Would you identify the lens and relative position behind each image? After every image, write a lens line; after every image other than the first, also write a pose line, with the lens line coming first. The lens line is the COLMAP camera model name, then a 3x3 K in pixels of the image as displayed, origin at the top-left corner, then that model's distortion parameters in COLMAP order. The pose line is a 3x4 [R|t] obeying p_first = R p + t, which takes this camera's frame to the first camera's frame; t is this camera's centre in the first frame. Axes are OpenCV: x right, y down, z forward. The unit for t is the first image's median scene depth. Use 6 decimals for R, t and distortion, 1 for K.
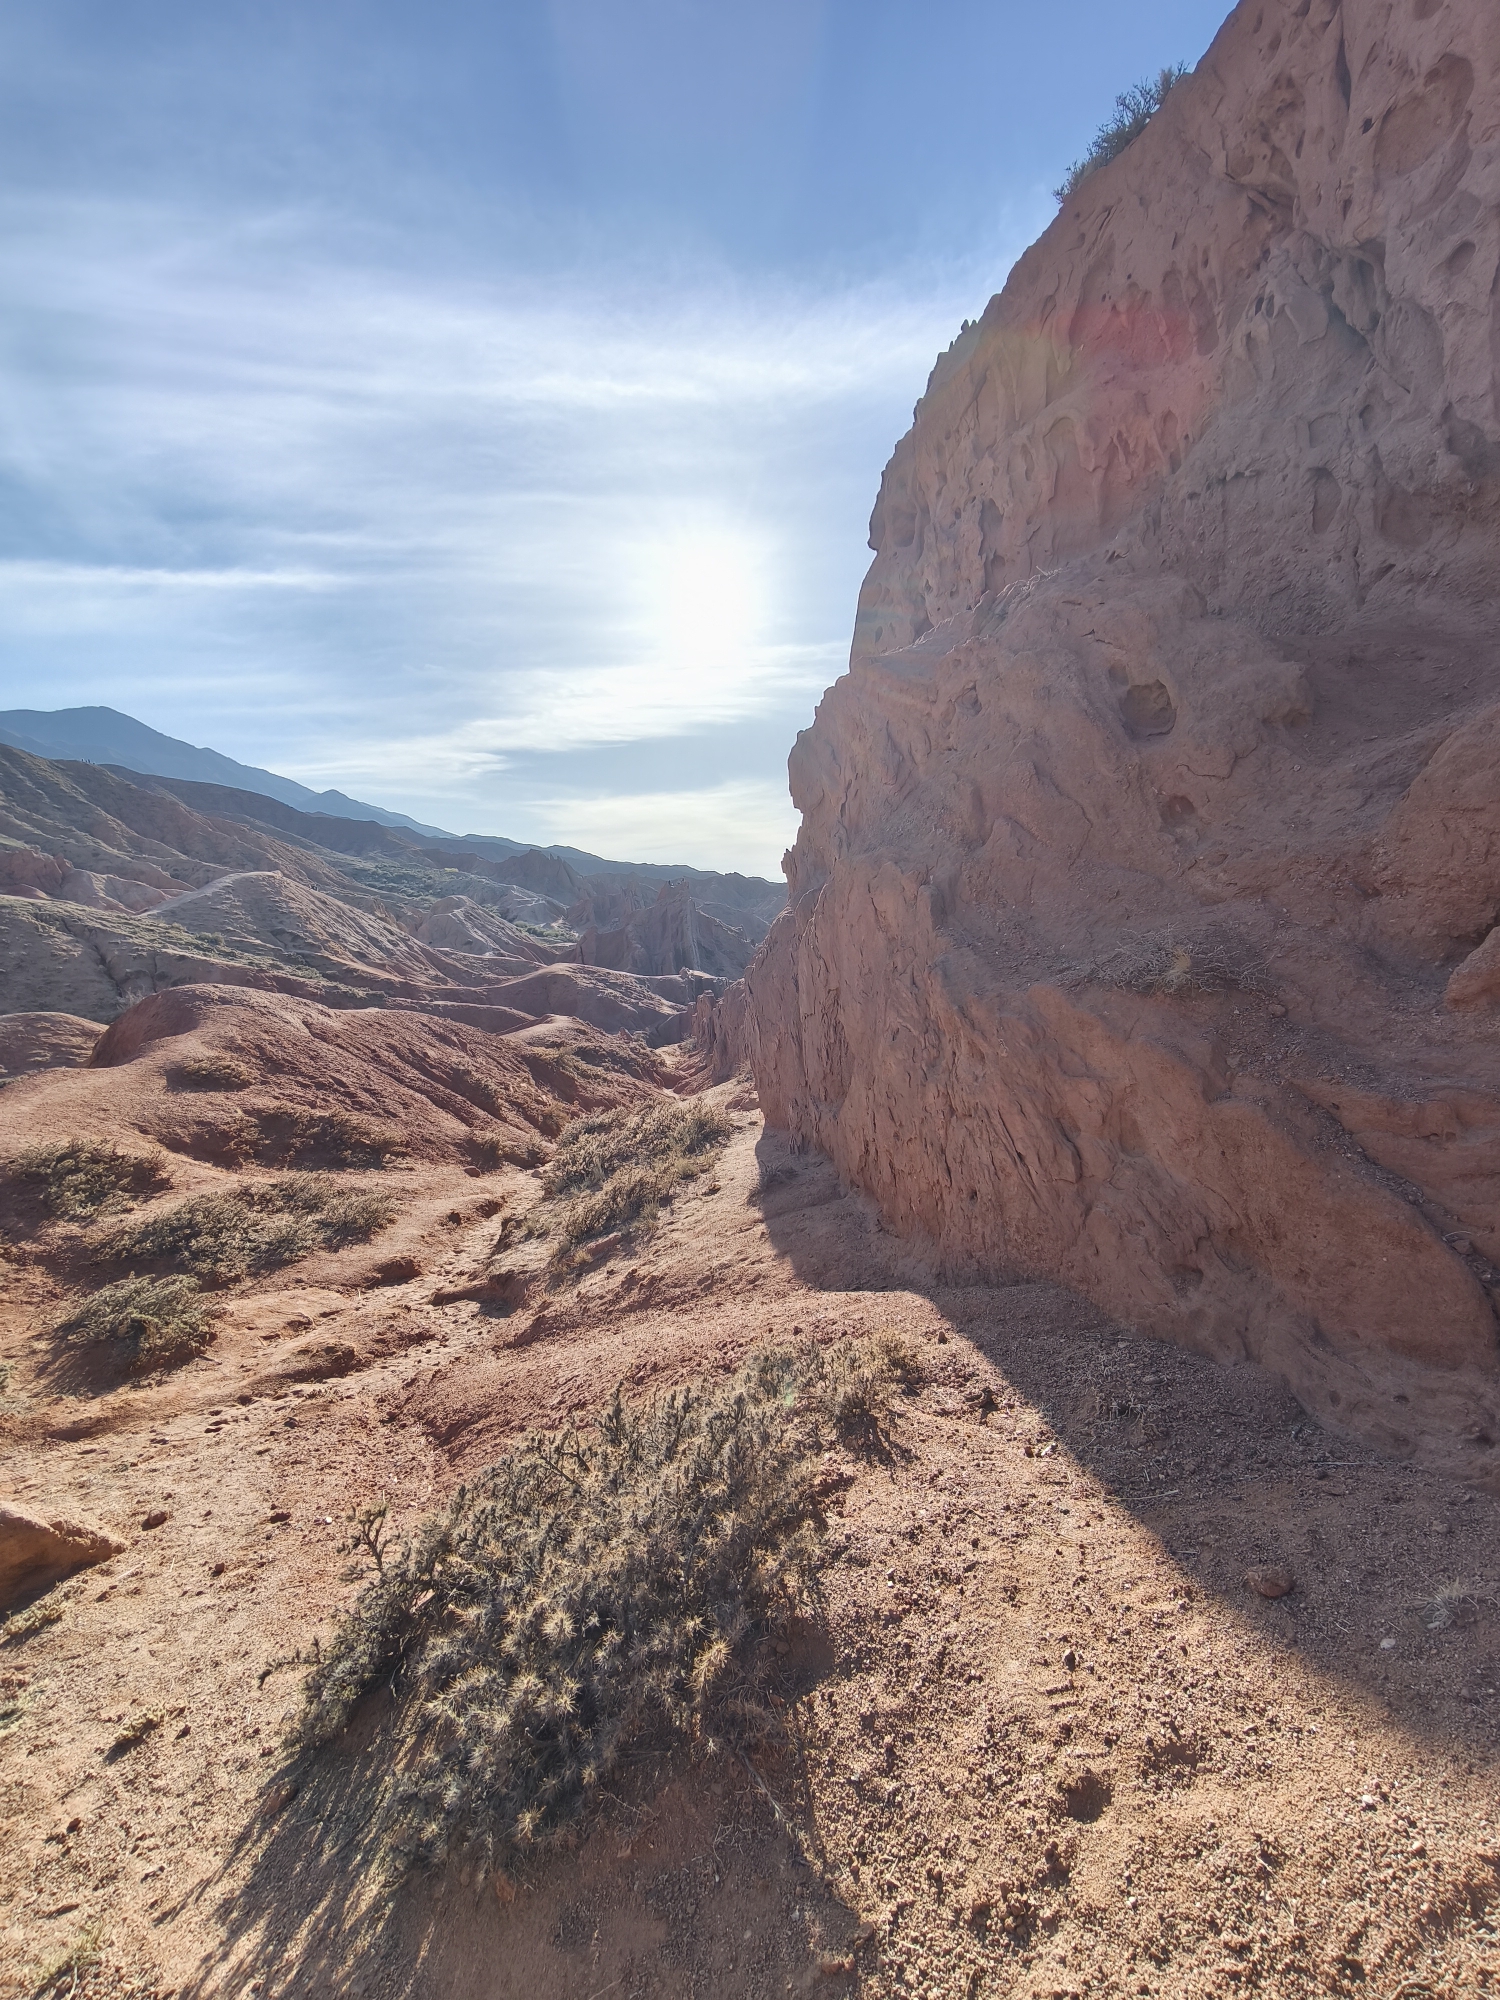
lens RADIAL K [[874.6, 0, 750.0], [0, 874.6, 1000.0], [0, 0, 1]] dist [0.000250, 0.000002]
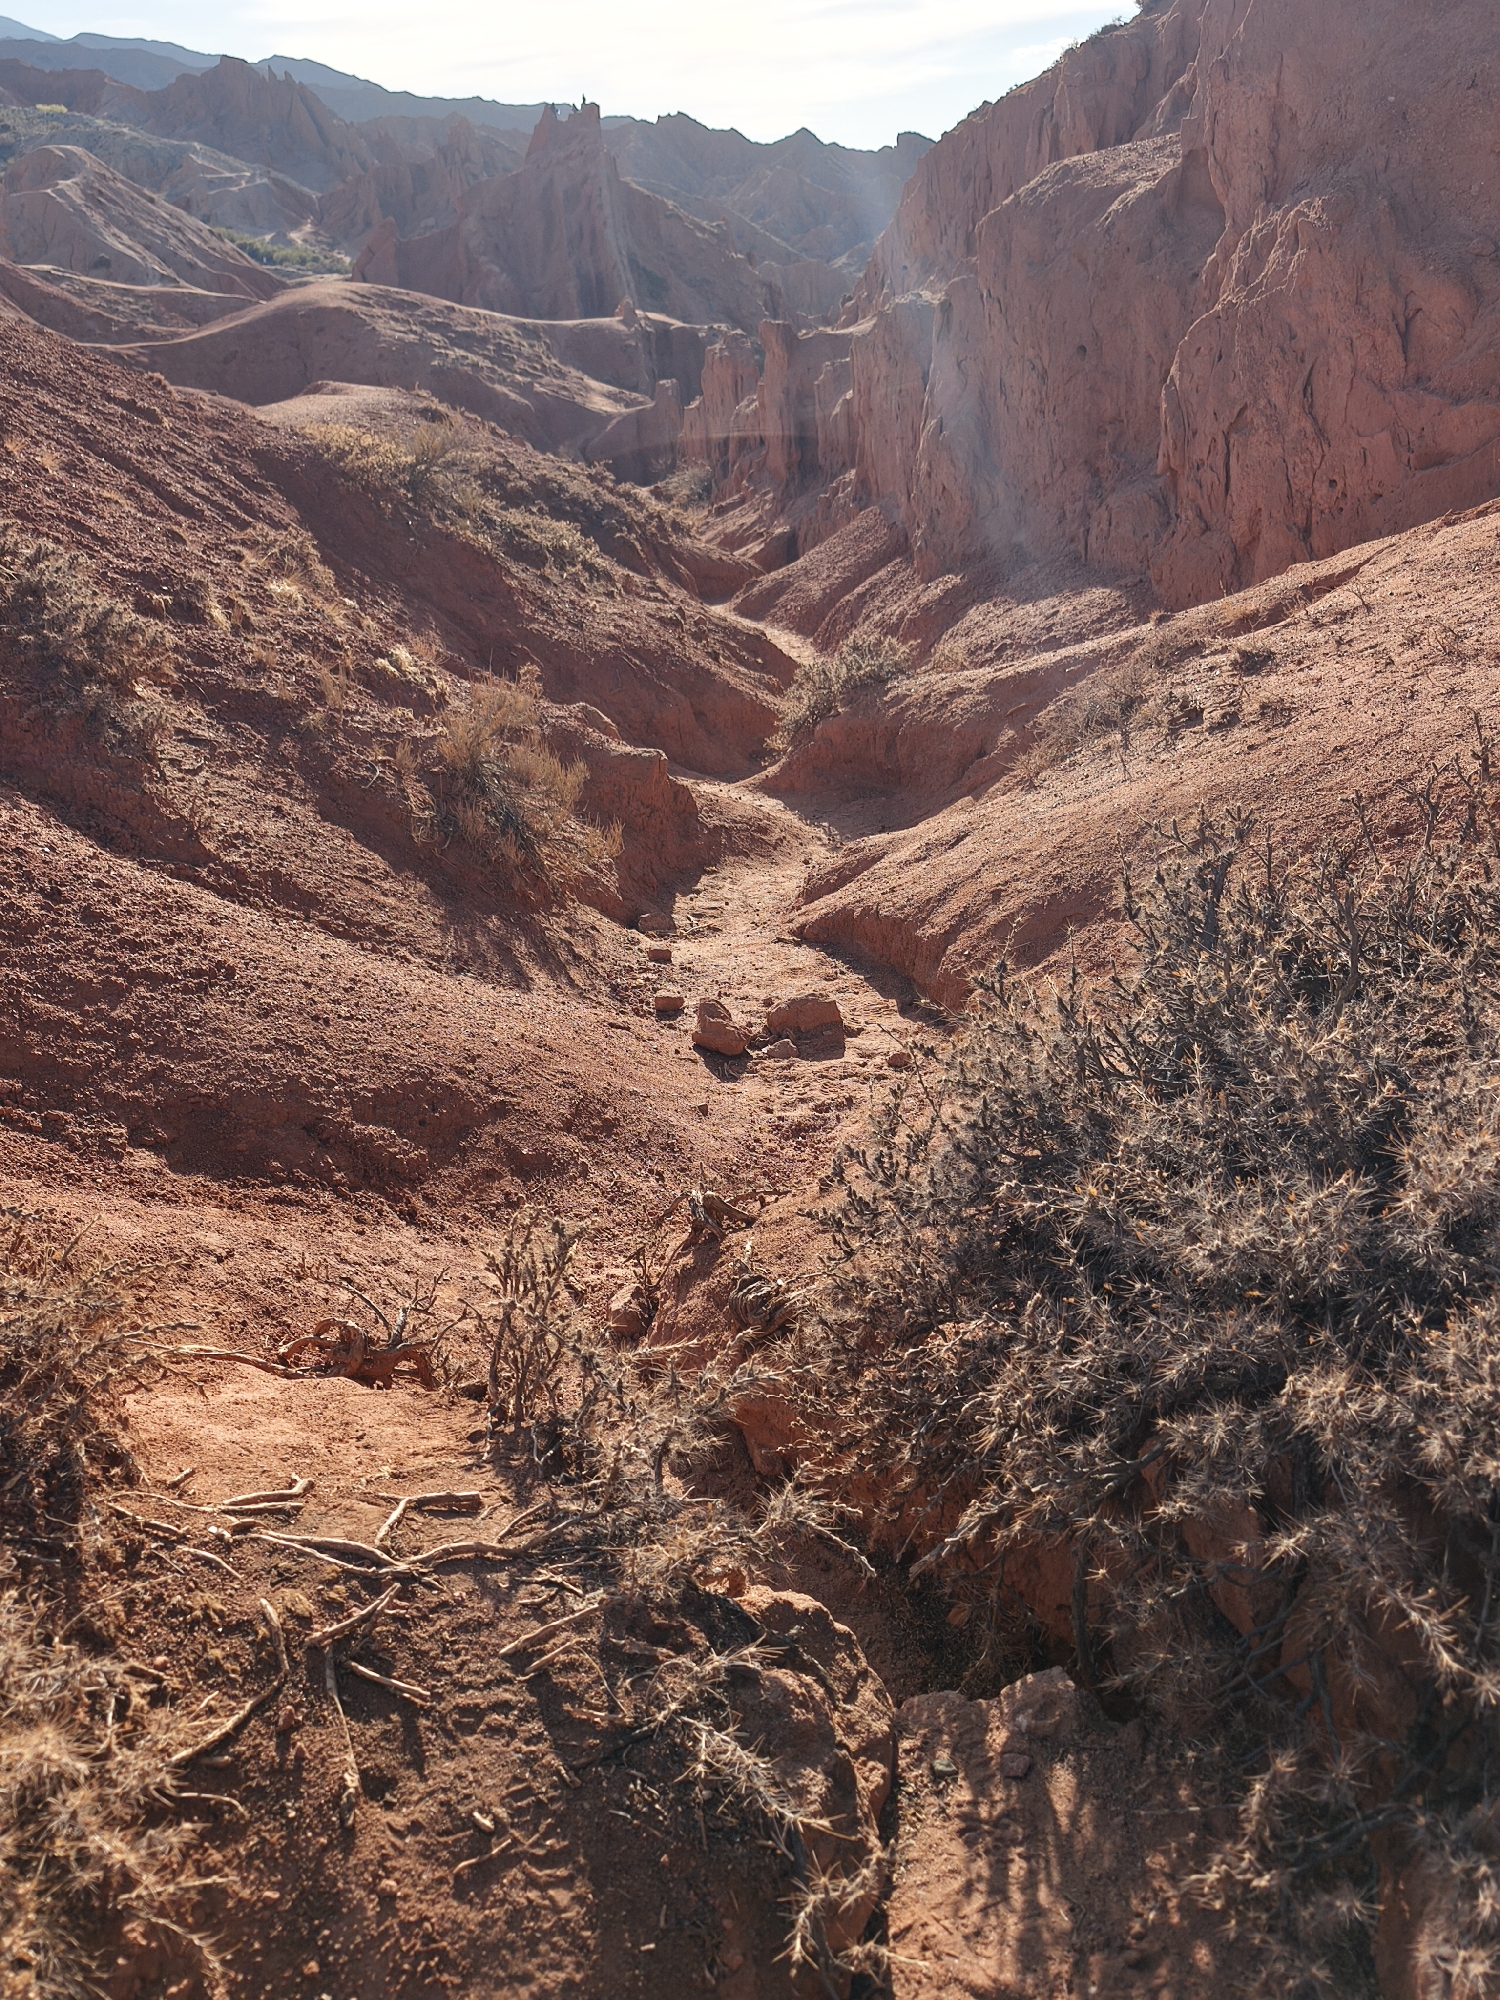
lens RADIAL K [[1624.4, 0, 750.0], [0, 1624.4, 1000.0], [0, 0, 1]] dist [0.048542, -0.002033]
pose [[0.999564, -0.019657, 0.022015, -0.042993], [0.011123, 0.941820, 0.335933, 0.016163], [-0.027337, -0.335541, 0.941629, 0.162725]]
